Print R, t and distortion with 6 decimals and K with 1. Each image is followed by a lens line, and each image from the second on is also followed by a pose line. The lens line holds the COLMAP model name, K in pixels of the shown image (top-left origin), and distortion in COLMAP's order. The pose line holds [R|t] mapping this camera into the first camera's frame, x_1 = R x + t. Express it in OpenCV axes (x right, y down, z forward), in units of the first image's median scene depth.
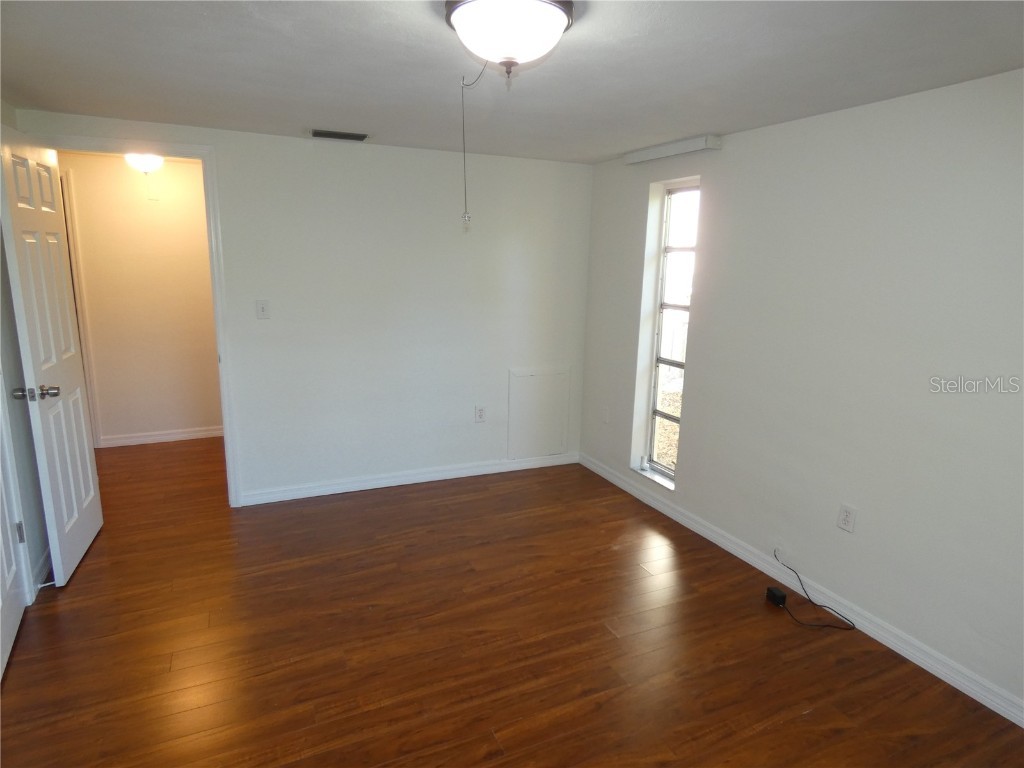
lens RADIAL K [[614.8, 0, 516.7], [0, 614.8, 378.5], [0, 0, 1]] dist [0.003620, 0.000304]
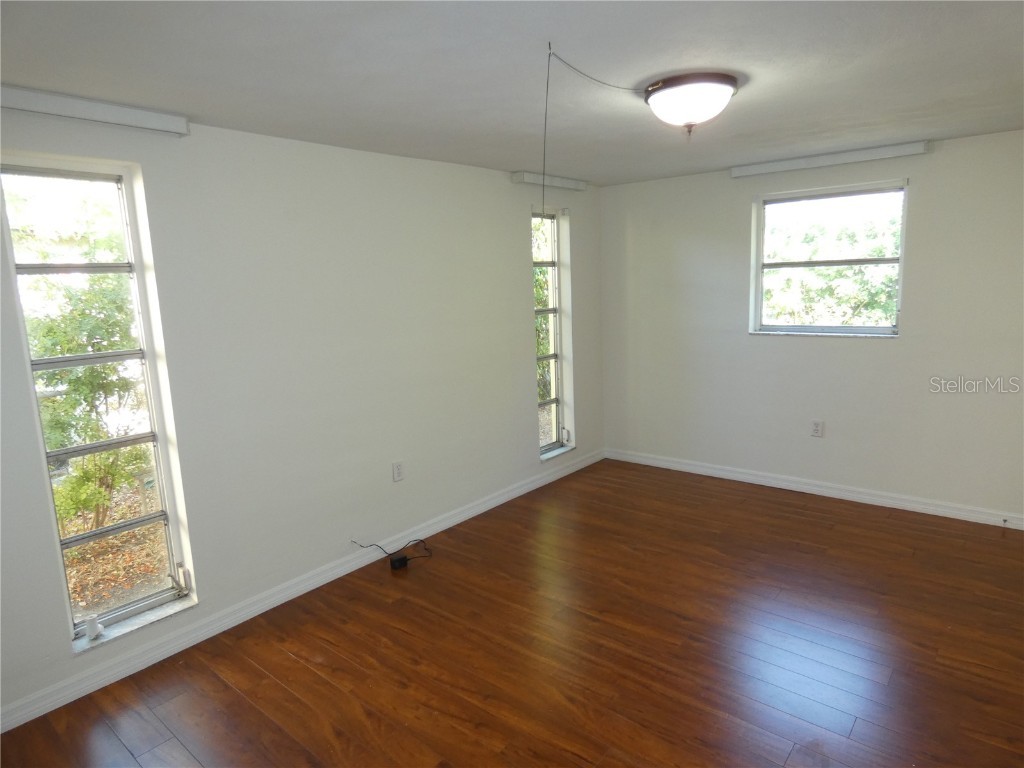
lens RADIAL K [[614.8, 0, 516.7], [0, 614.8, 378.5], [0, 0, 1]] dist [0.003620, 0.000304]
pose [[-0.428348, -0.150848, 0.890934, -0.734809], [0.202179, 0.944971, 0.257202, -0.254614], [-0.880705, 0.290300, -0.374279, 1.271317]]
